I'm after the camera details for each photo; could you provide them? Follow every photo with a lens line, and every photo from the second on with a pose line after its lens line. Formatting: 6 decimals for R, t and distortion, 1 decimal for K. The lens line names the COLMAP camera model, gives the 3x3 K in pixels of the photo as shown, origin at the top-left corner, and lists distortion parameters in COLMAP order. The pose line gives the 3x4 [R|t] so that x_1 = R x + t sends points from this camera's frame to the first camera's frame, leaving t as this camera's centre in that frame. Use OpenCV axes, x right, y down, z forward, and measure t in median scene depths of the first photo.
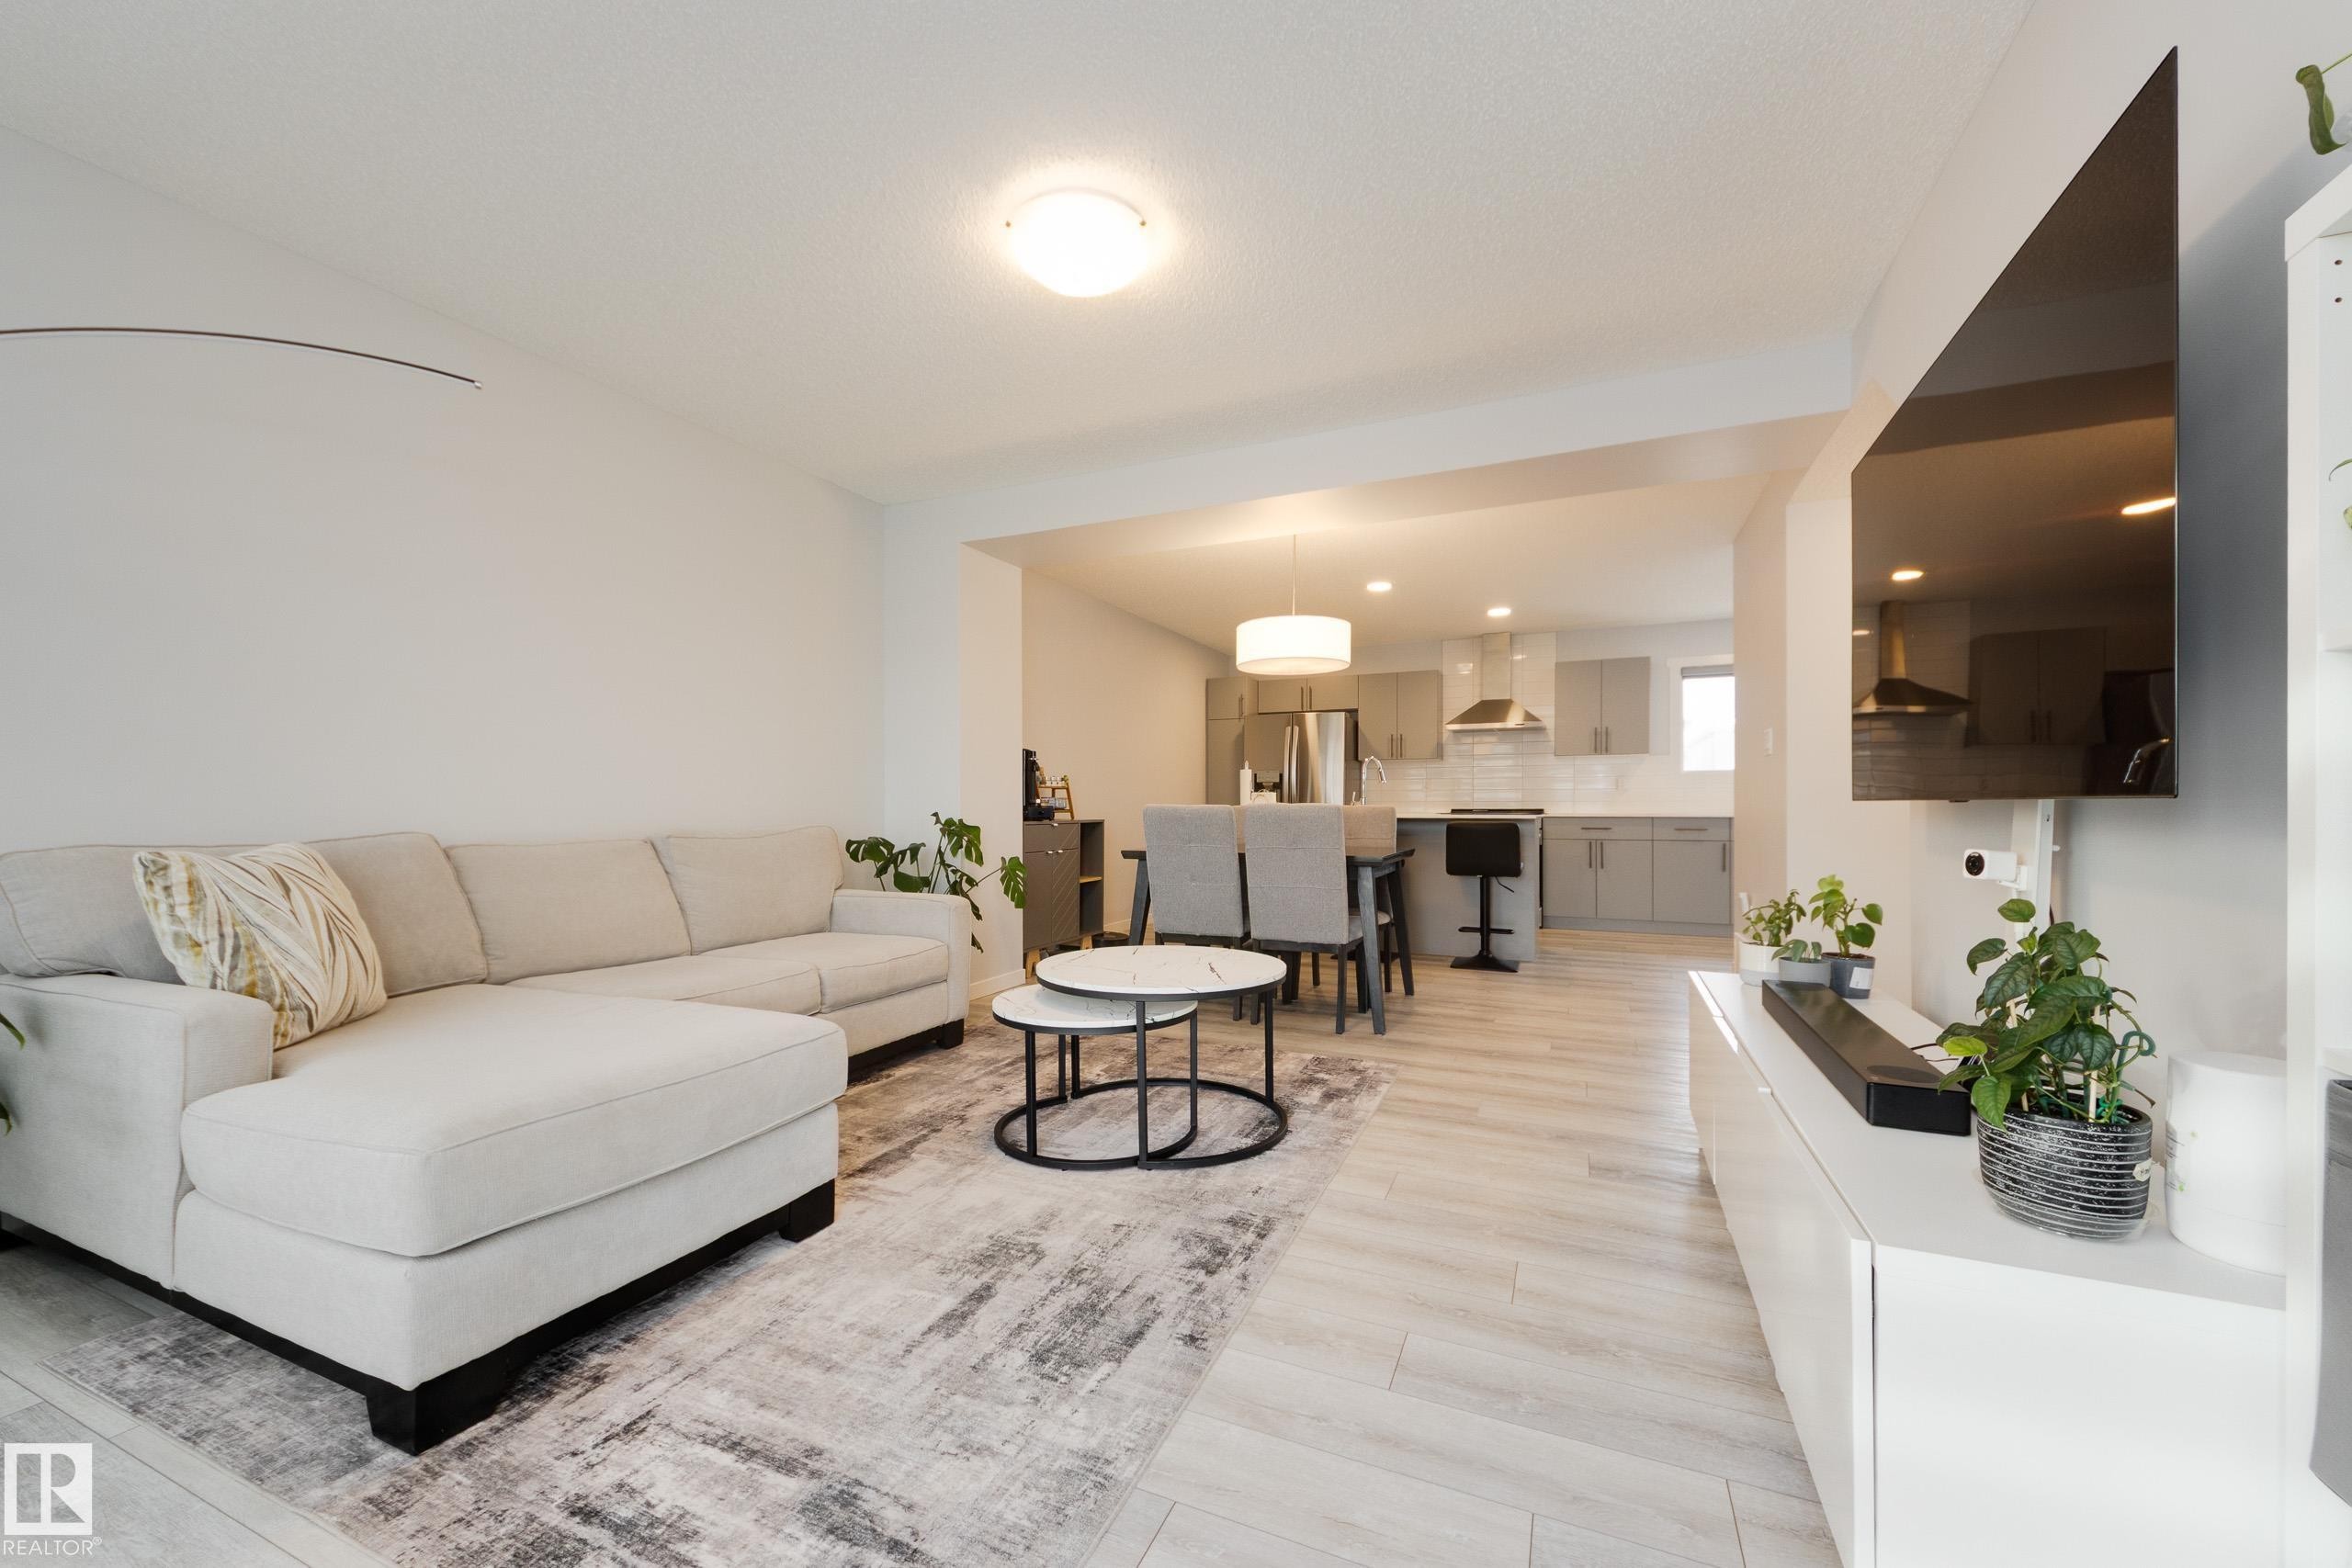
lens RADIAL K [[922.4, 0, 1170.1], [0, 922.4, 807.3], [0, 0, 1]] dist [0.025726, -0.011947]
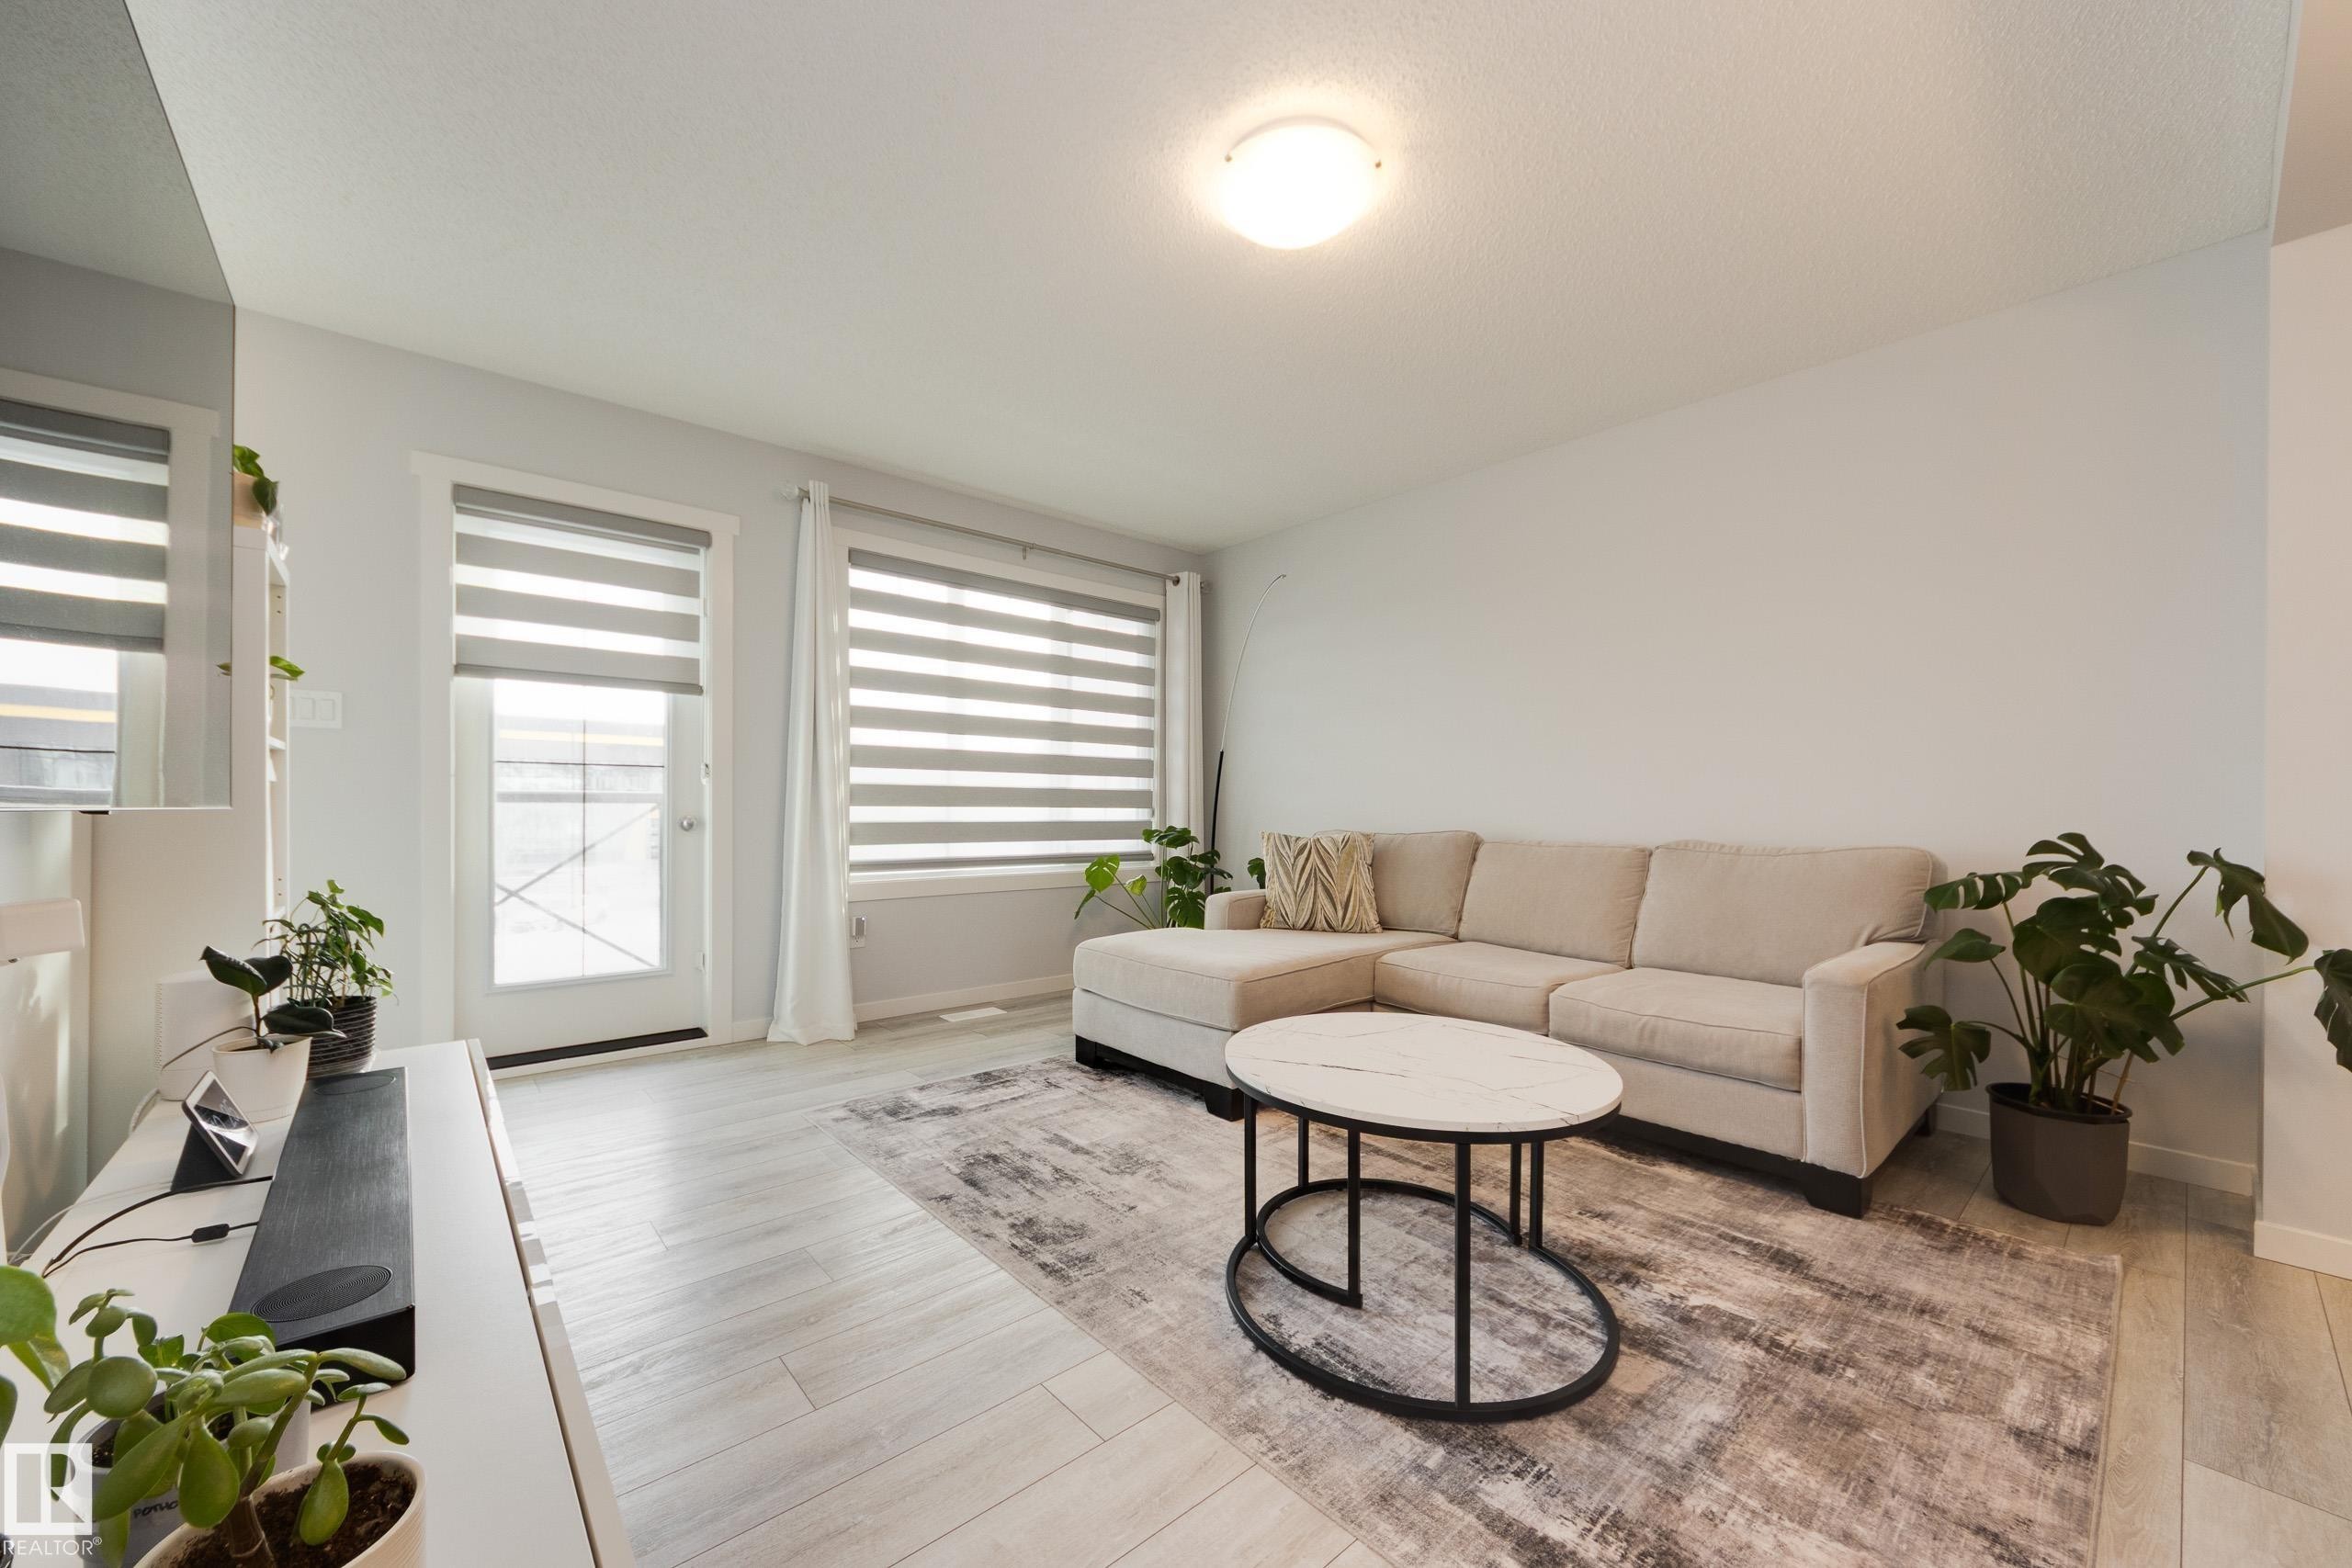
lens RADIAL K [[887.8, 0, 1154.5], [0, 887.8, 798.0], [0, 0, 1]] dist [0.021682, -0.000091]
pose [[-0.430794, -0.009263, -0.902403, 0.573731], [-0.007380, 0.999950, -0.006741, -0.009833], [0.902420, 0.003755, -0.430841, 0.969545]]
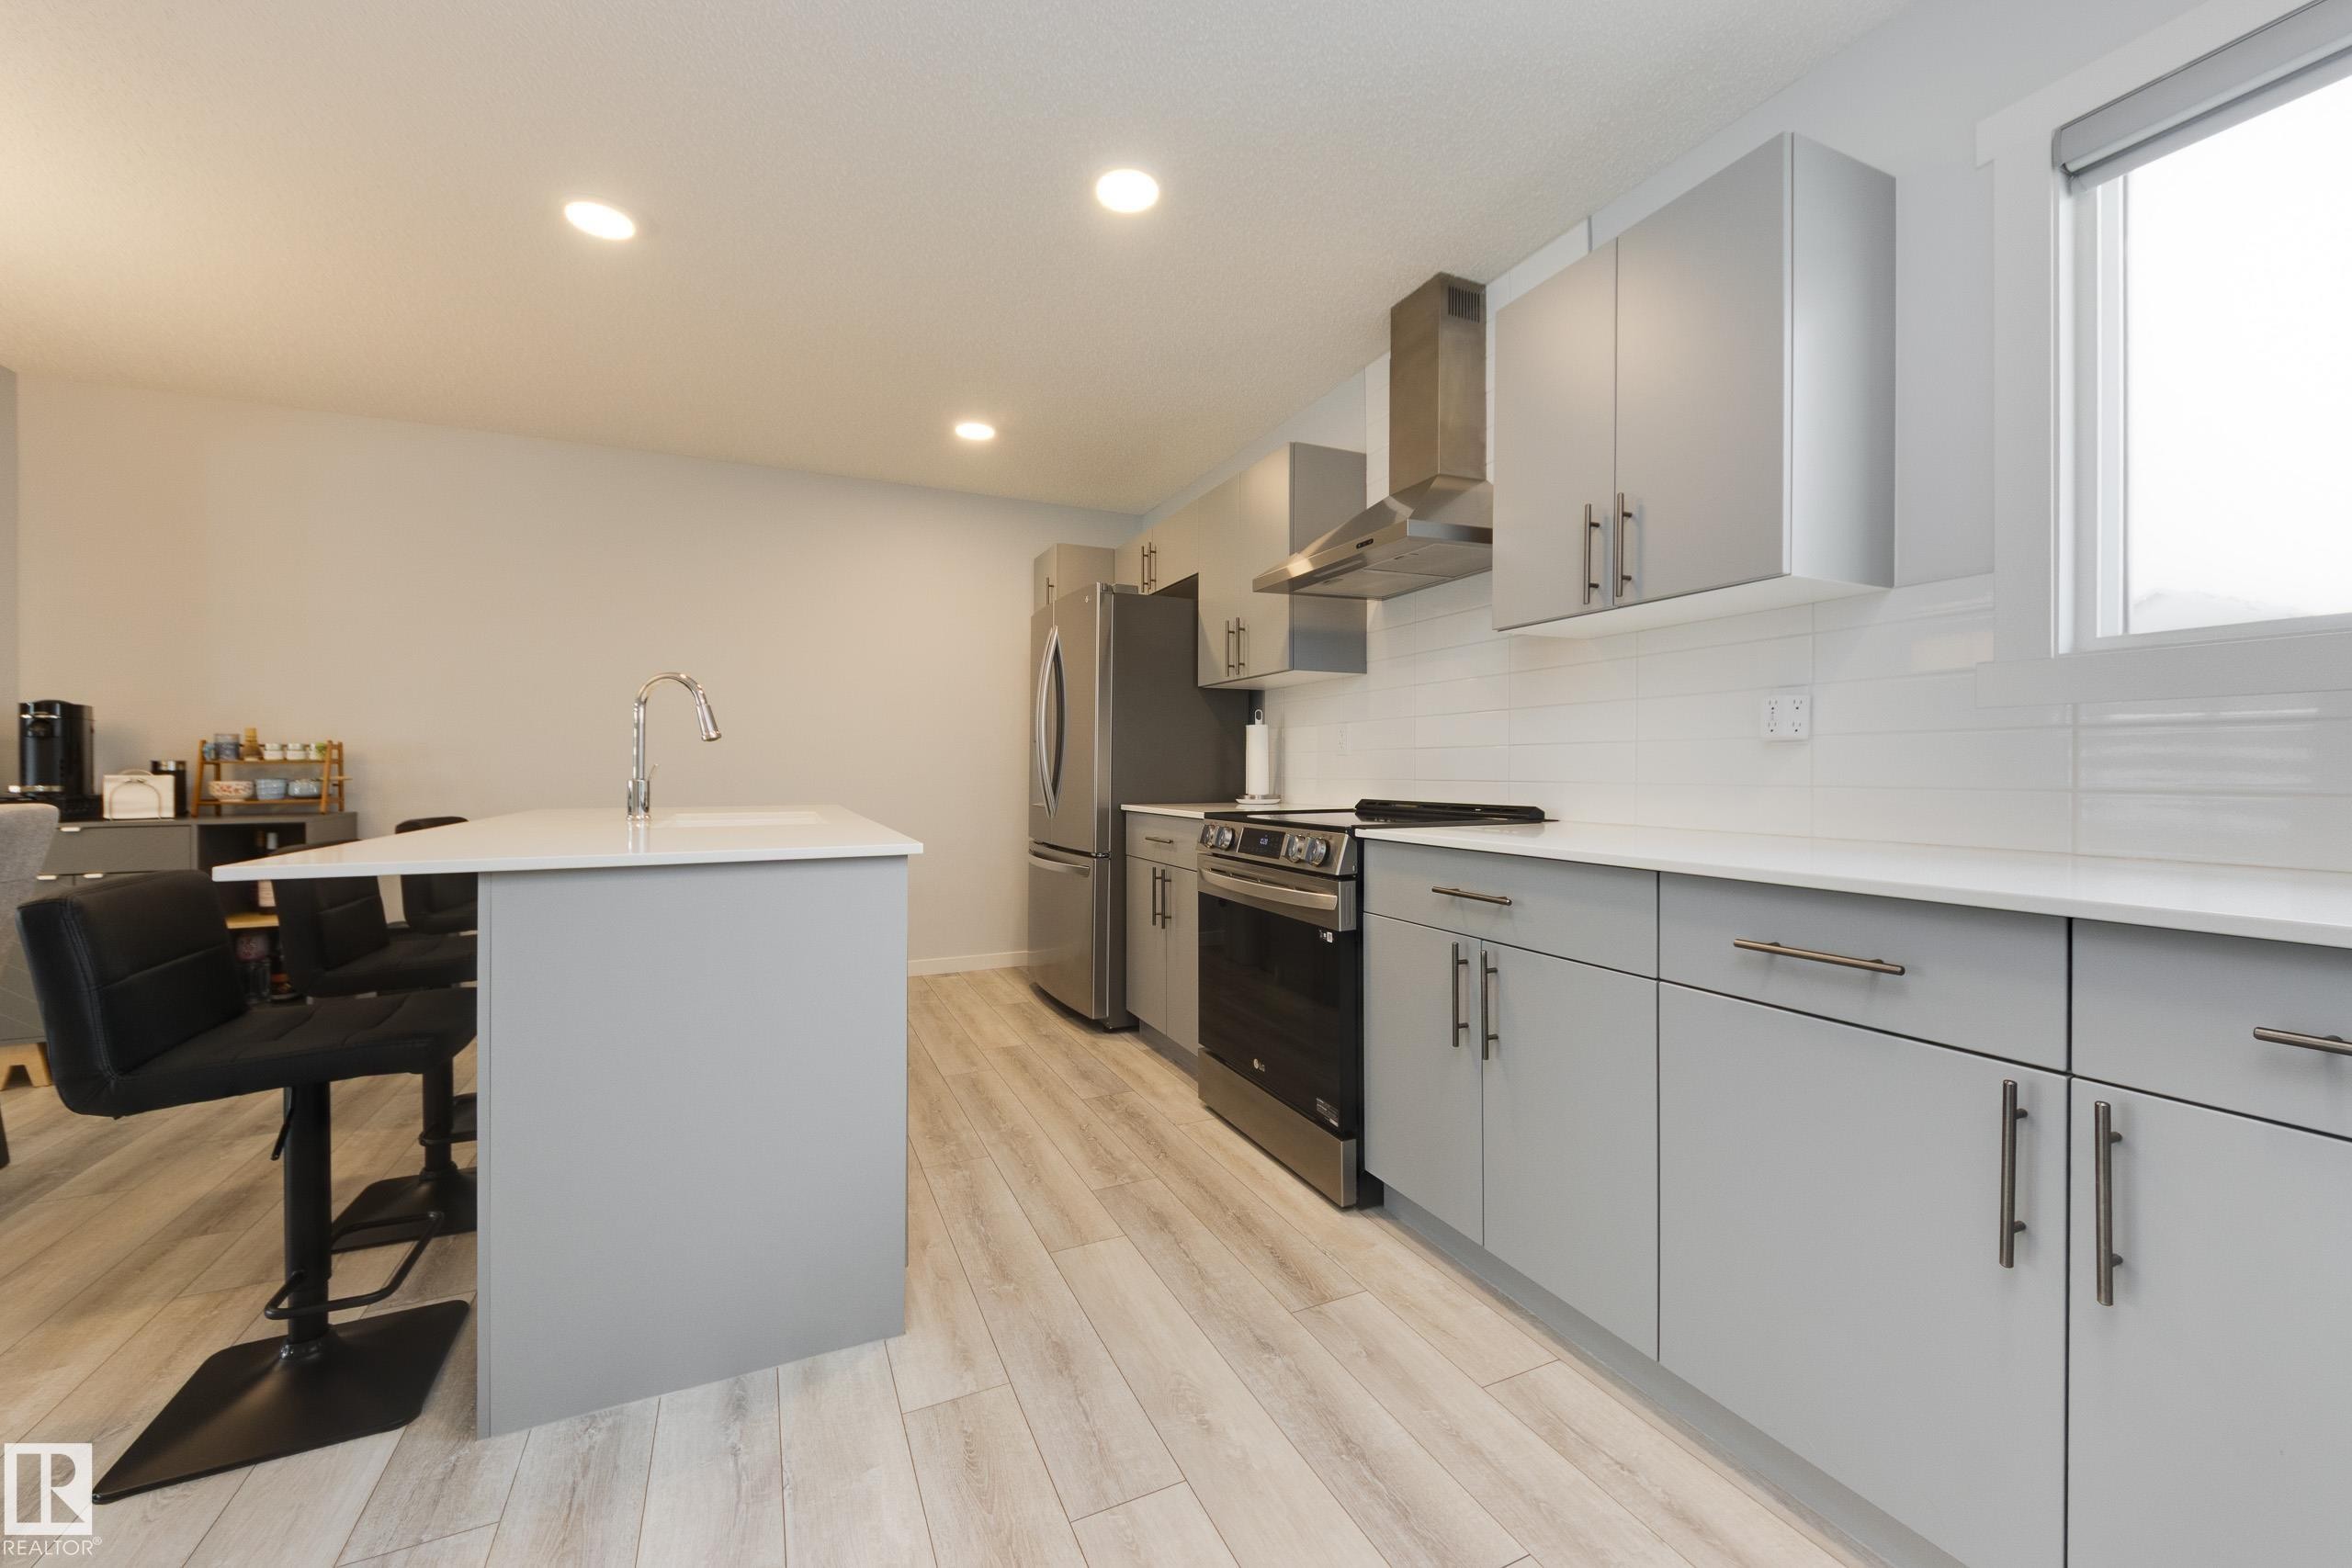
lens RADIAL K [[917.4, 0, 1178.3], [0, 917.4, 764.7], [0, 0, 1]] dist [0.000837, 0.000129]
pose [[0.752181, -0.003634, -0.658947, 1.240750], [0.002343, 0.999993, -0.002840, -0.029395], [0.658953, 0.000593, 0.752184, 1.661125]]
